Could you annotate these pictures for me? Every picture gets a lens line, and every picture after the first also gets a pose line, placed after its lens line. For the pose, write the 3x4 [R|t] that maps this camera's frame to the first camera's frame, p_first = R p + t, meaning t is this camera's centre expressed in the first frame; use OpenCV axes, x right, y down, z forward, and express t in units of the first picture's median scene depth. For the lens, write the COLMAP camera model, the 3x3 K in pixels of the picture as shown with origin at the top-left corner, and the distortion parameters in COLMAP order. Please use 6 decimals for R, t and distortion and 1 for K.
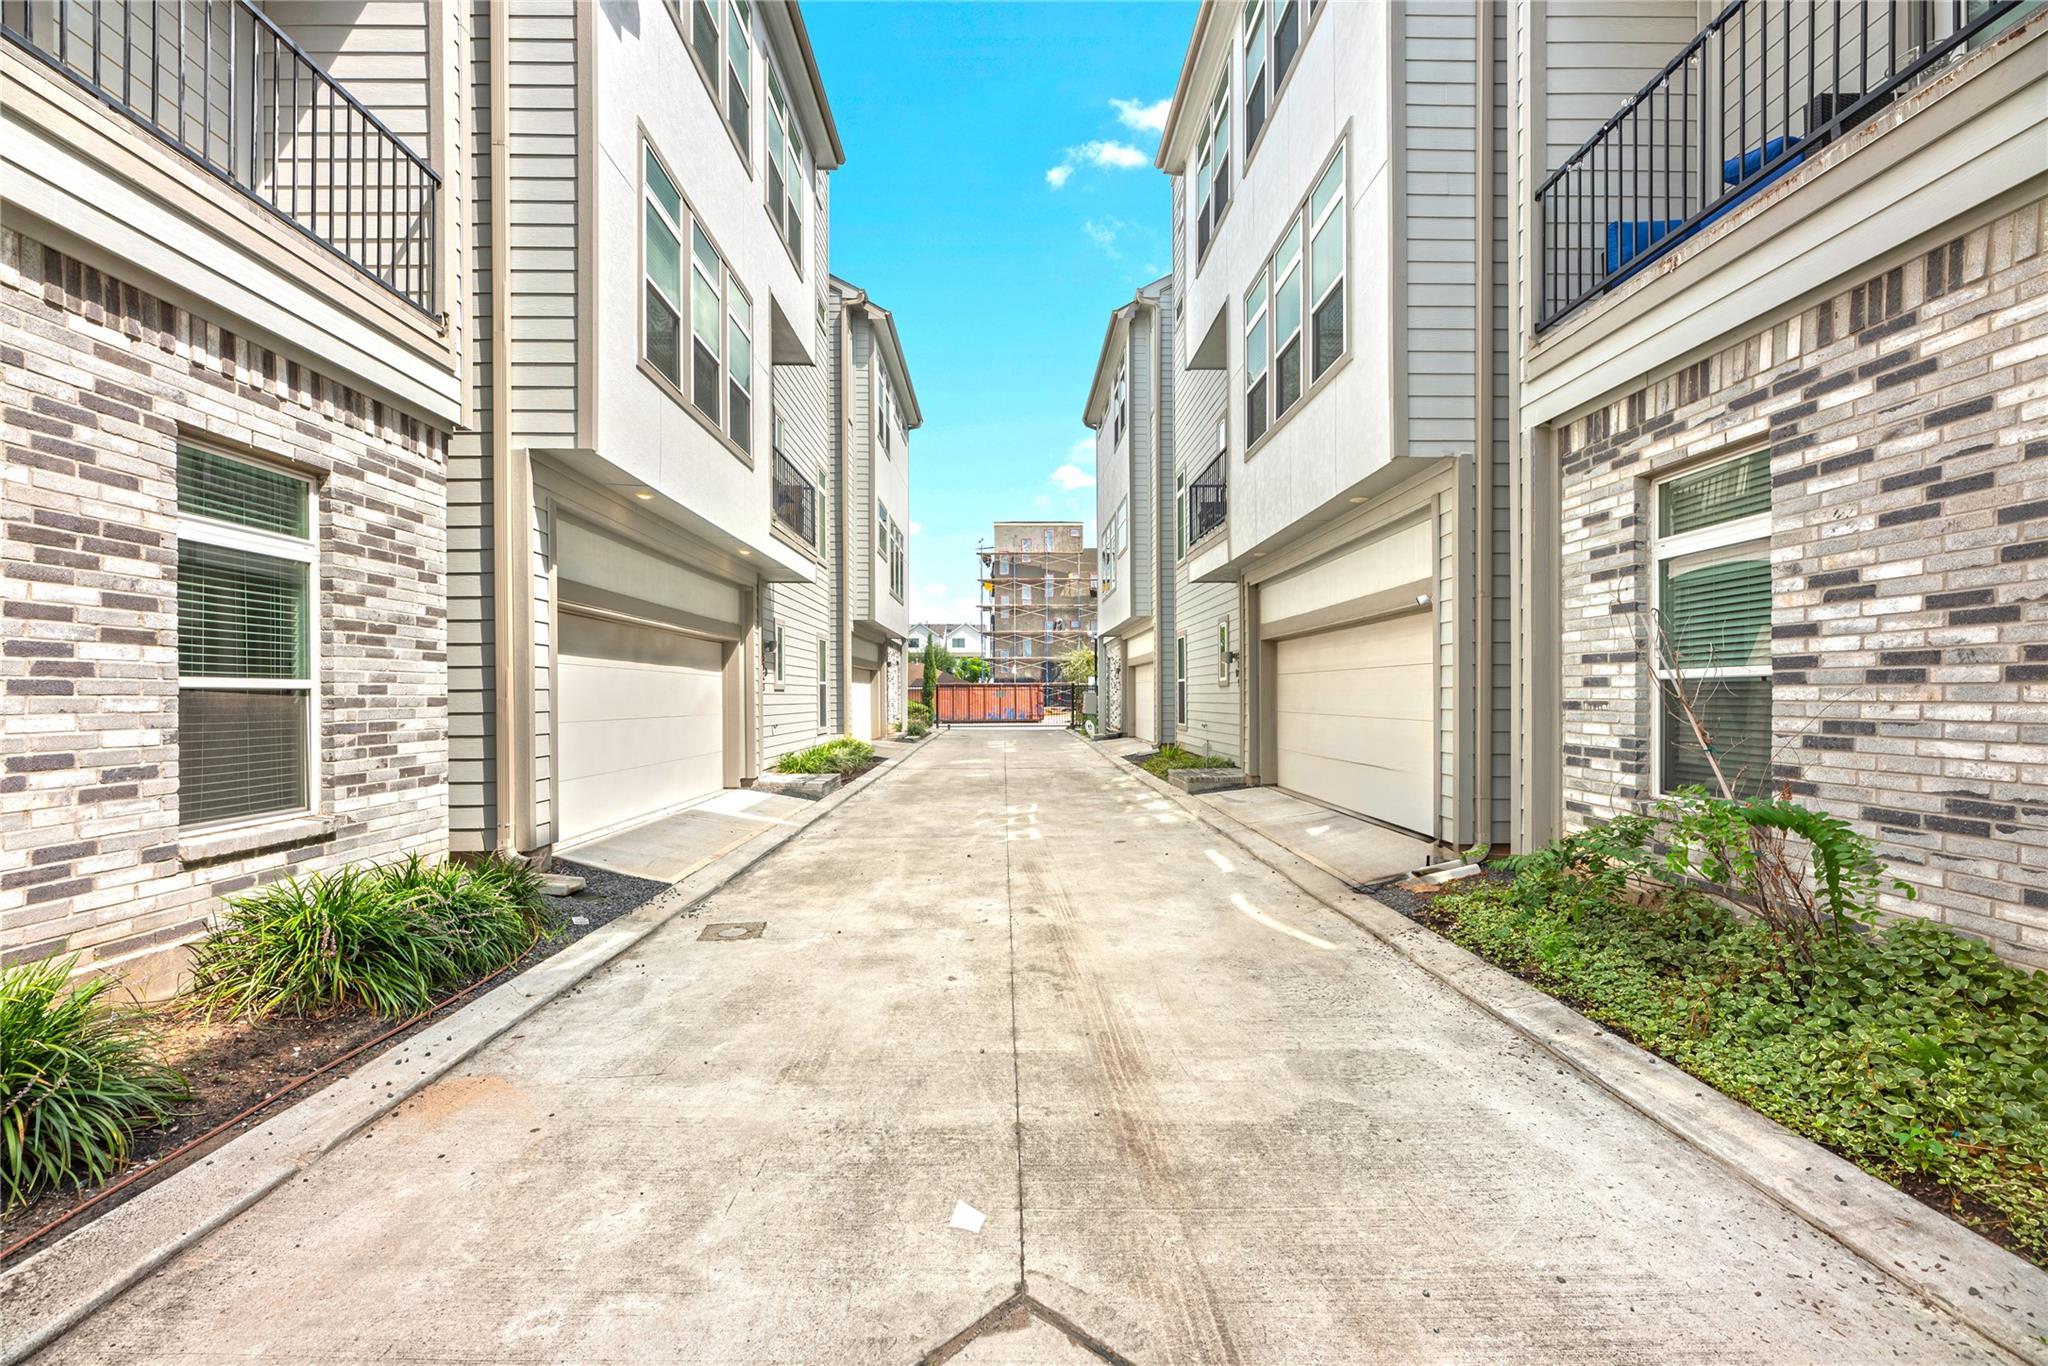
lens RADIAL K [[830.2, 0, 1033.5], [0, 830.2, 699.4], [0, 0, 1]] dist [-0.000730, -0.000232]
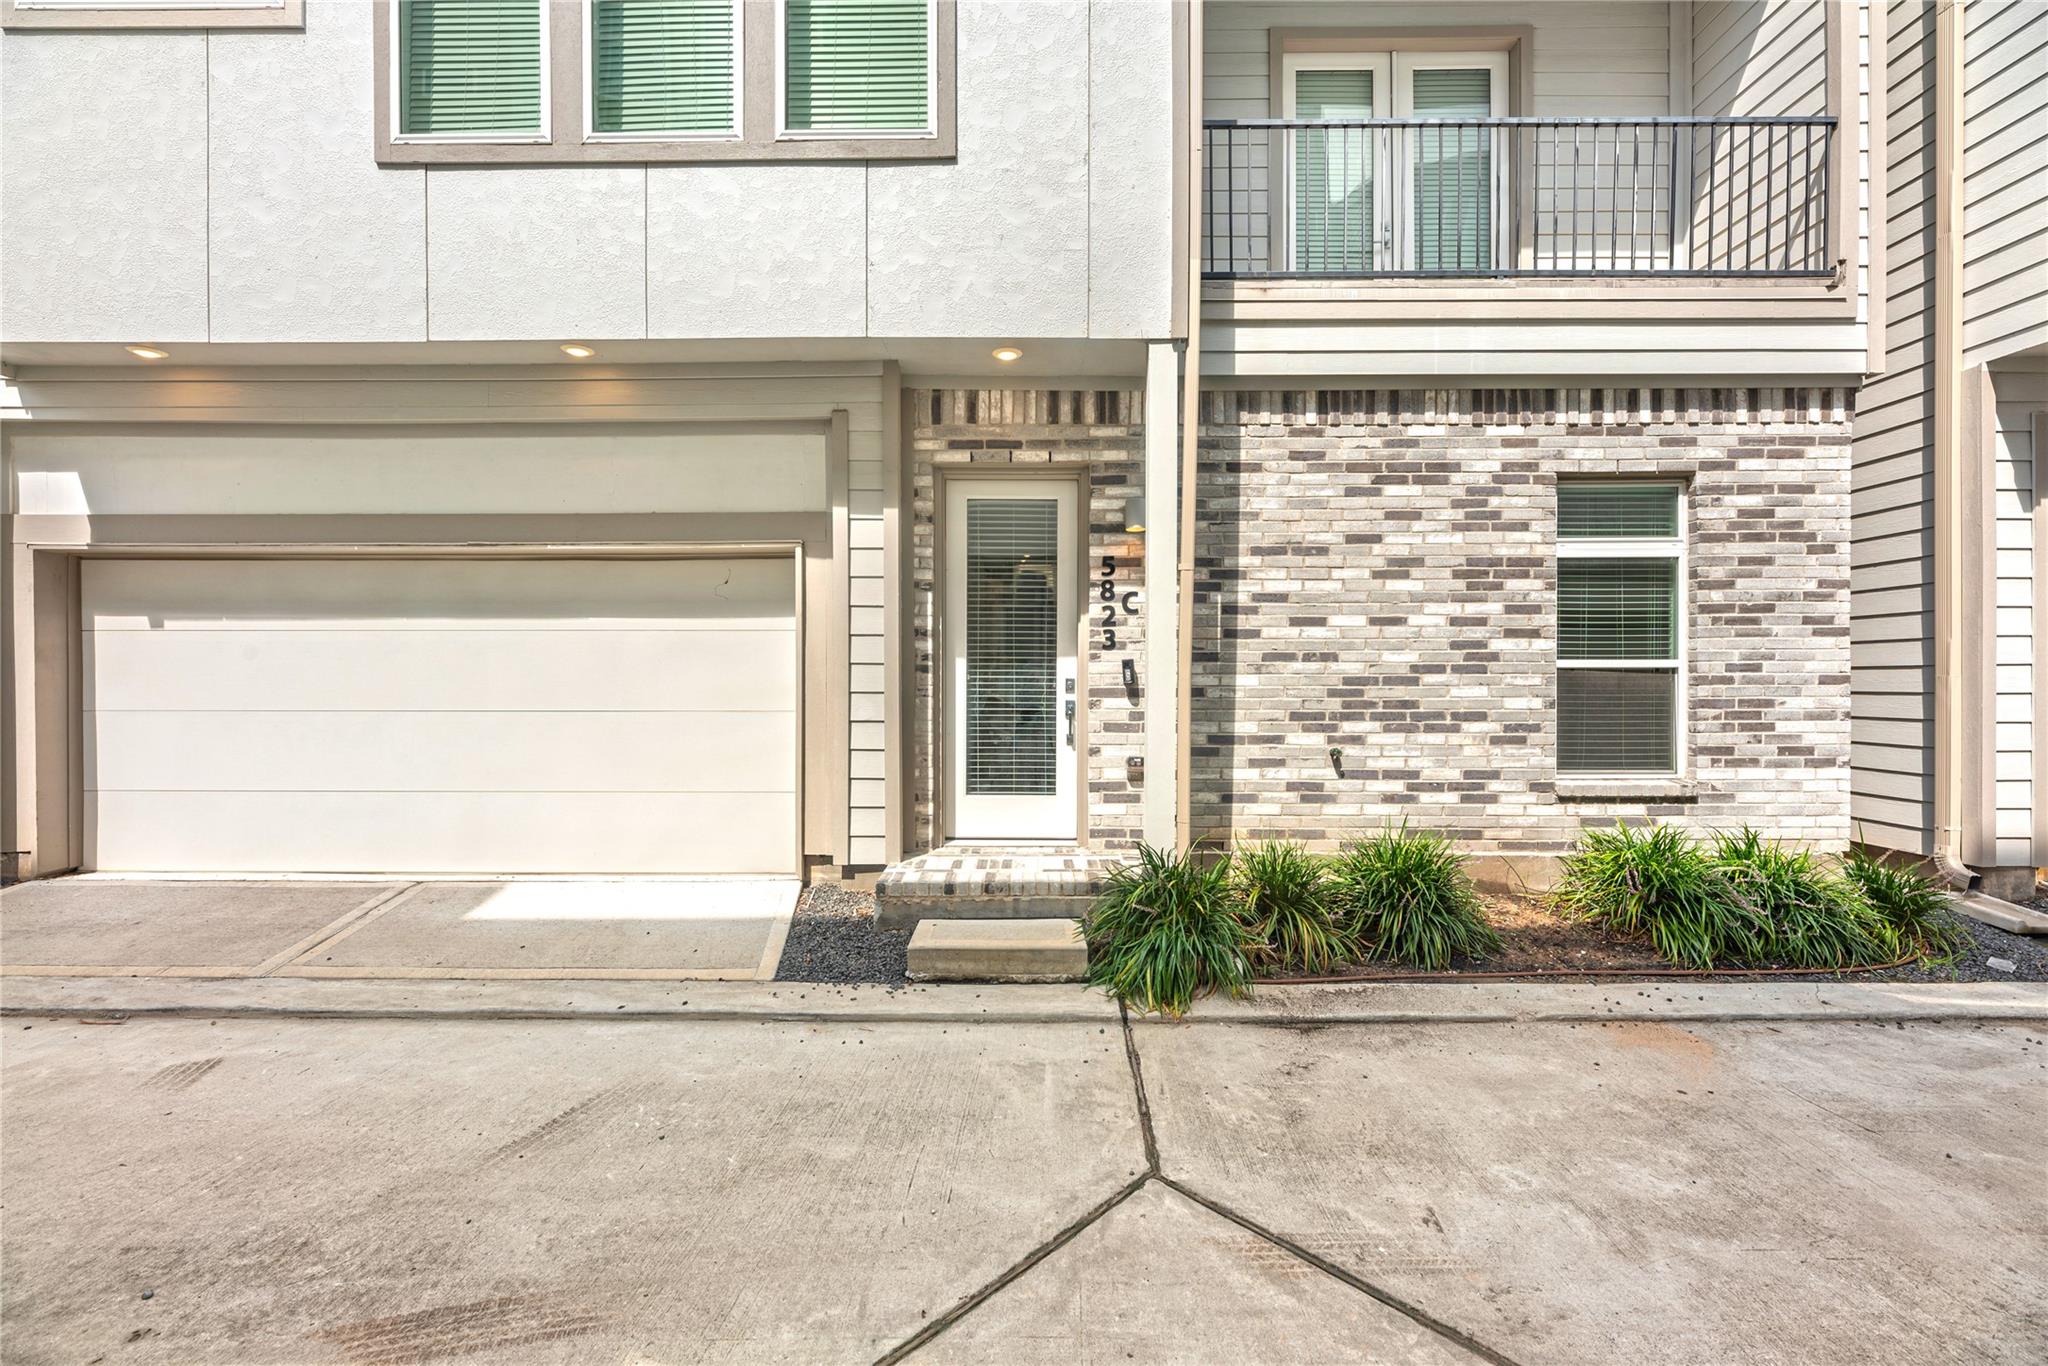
lens RADIAL K [[845.4, 0, 1024.0], [0, 845.4, 683.0], [0, 0, 1]] dist [0.002240, 0.000472]
pose [[-0.035519, 0.010729, -0.999311, 0.337040], [-0.001972, 0.999940, 0.010806, -0.002183], [0.999367, 0.002354, -0.035496, 0.148311]]
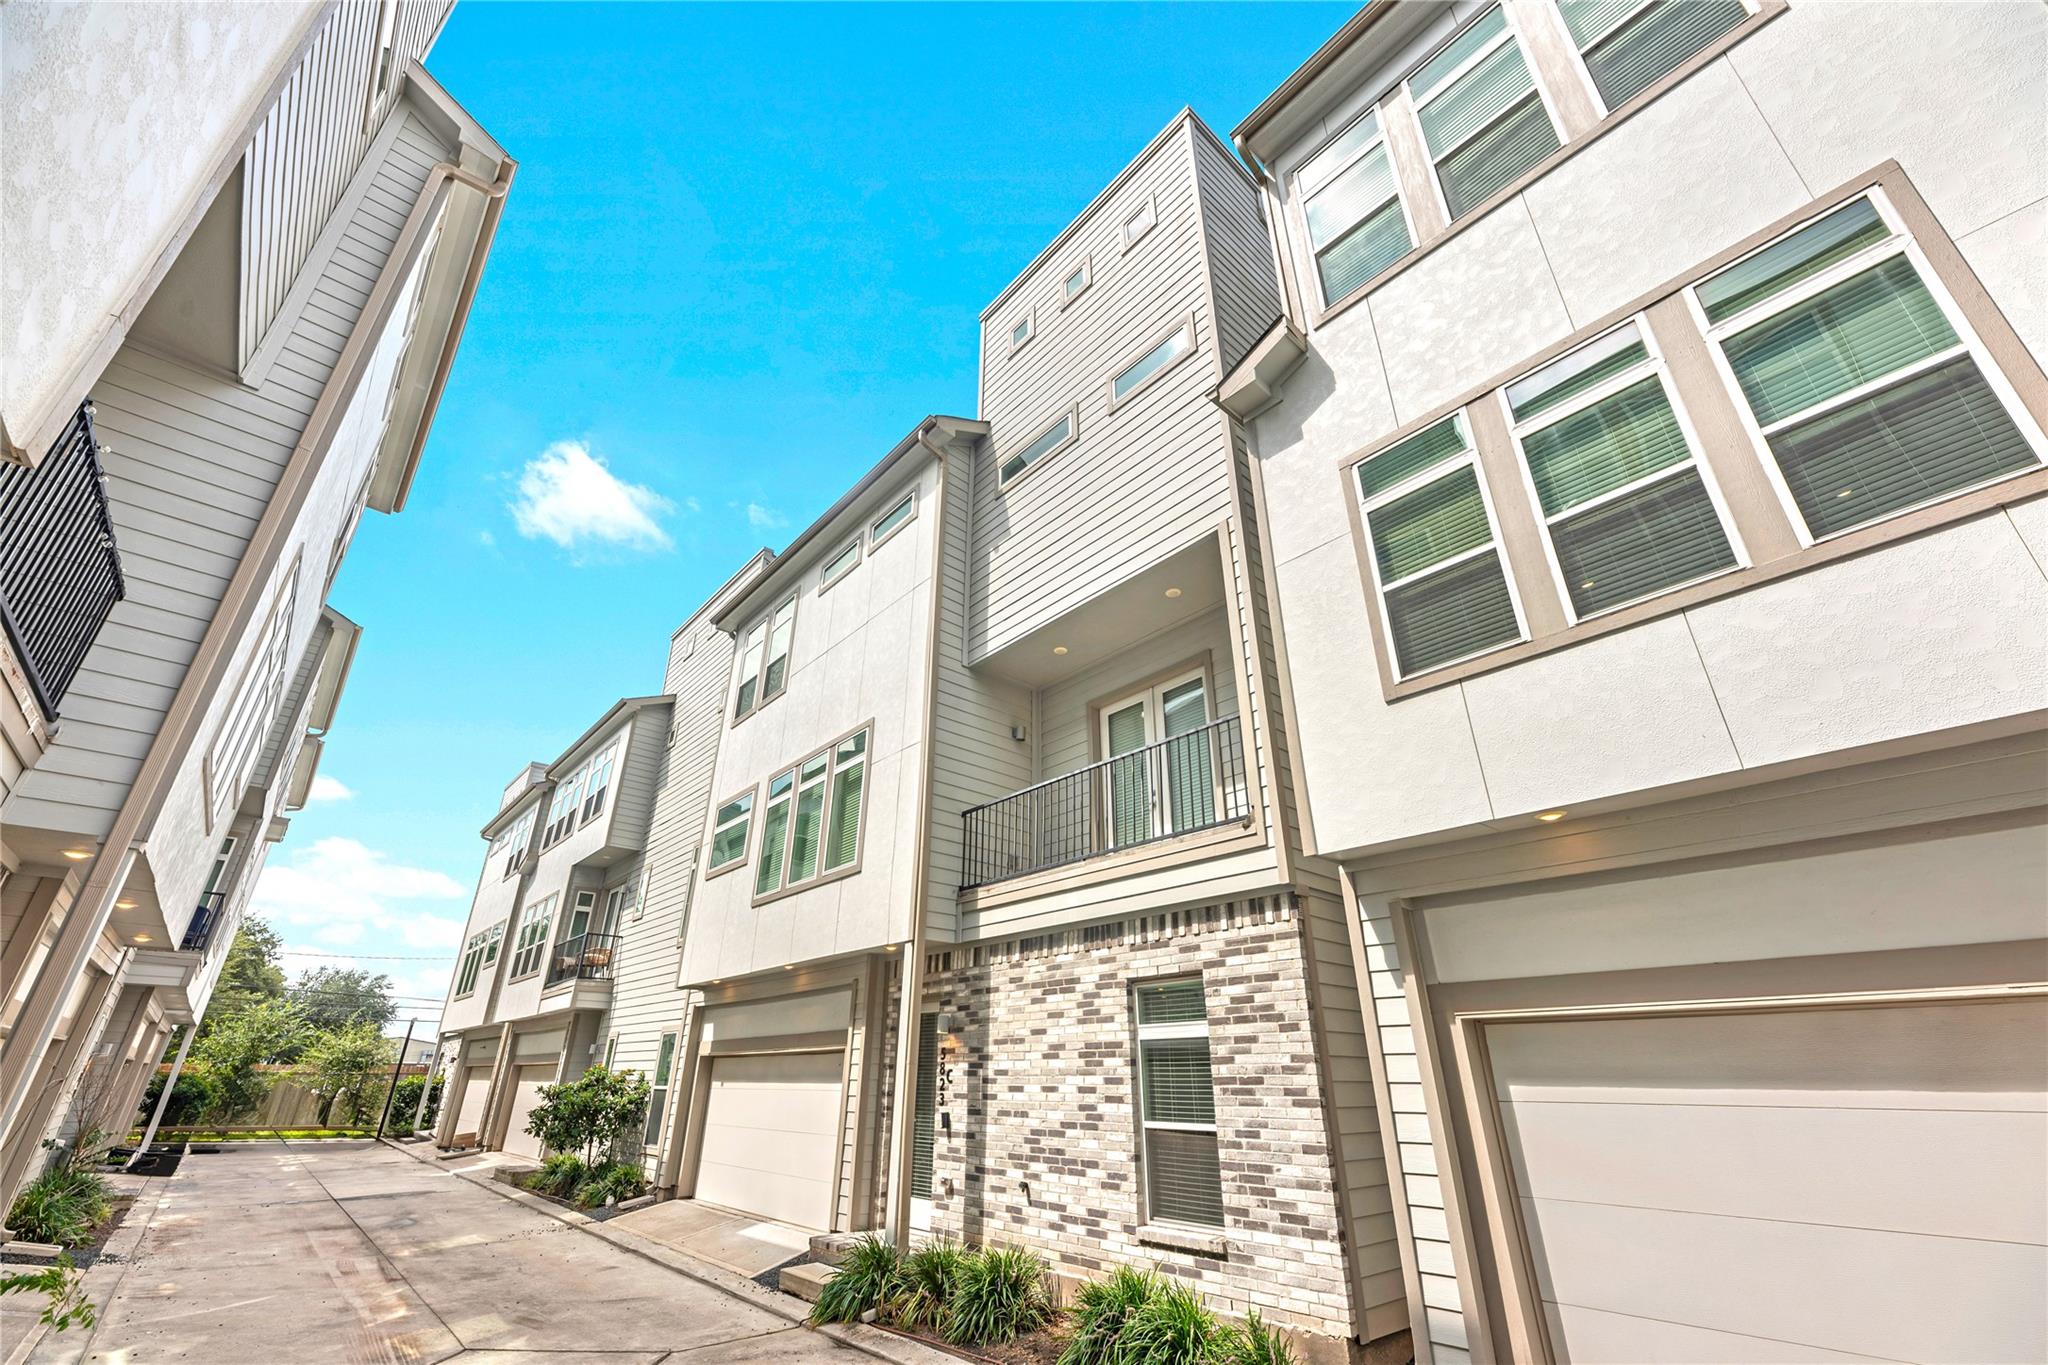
lens RADIAL K [[830.2, 0, 1033.5], [0, 830.2, 698.9], [0, 0, 1]] dist [-0.000730, -0.000232]
pose [[-0.768100, -0.266936, -0.582037, 0.418282], [-0.002059, 0.909990, -0.414626, -0.101347], [0.640327, -0.317276, -0.699513, 2.114277]]
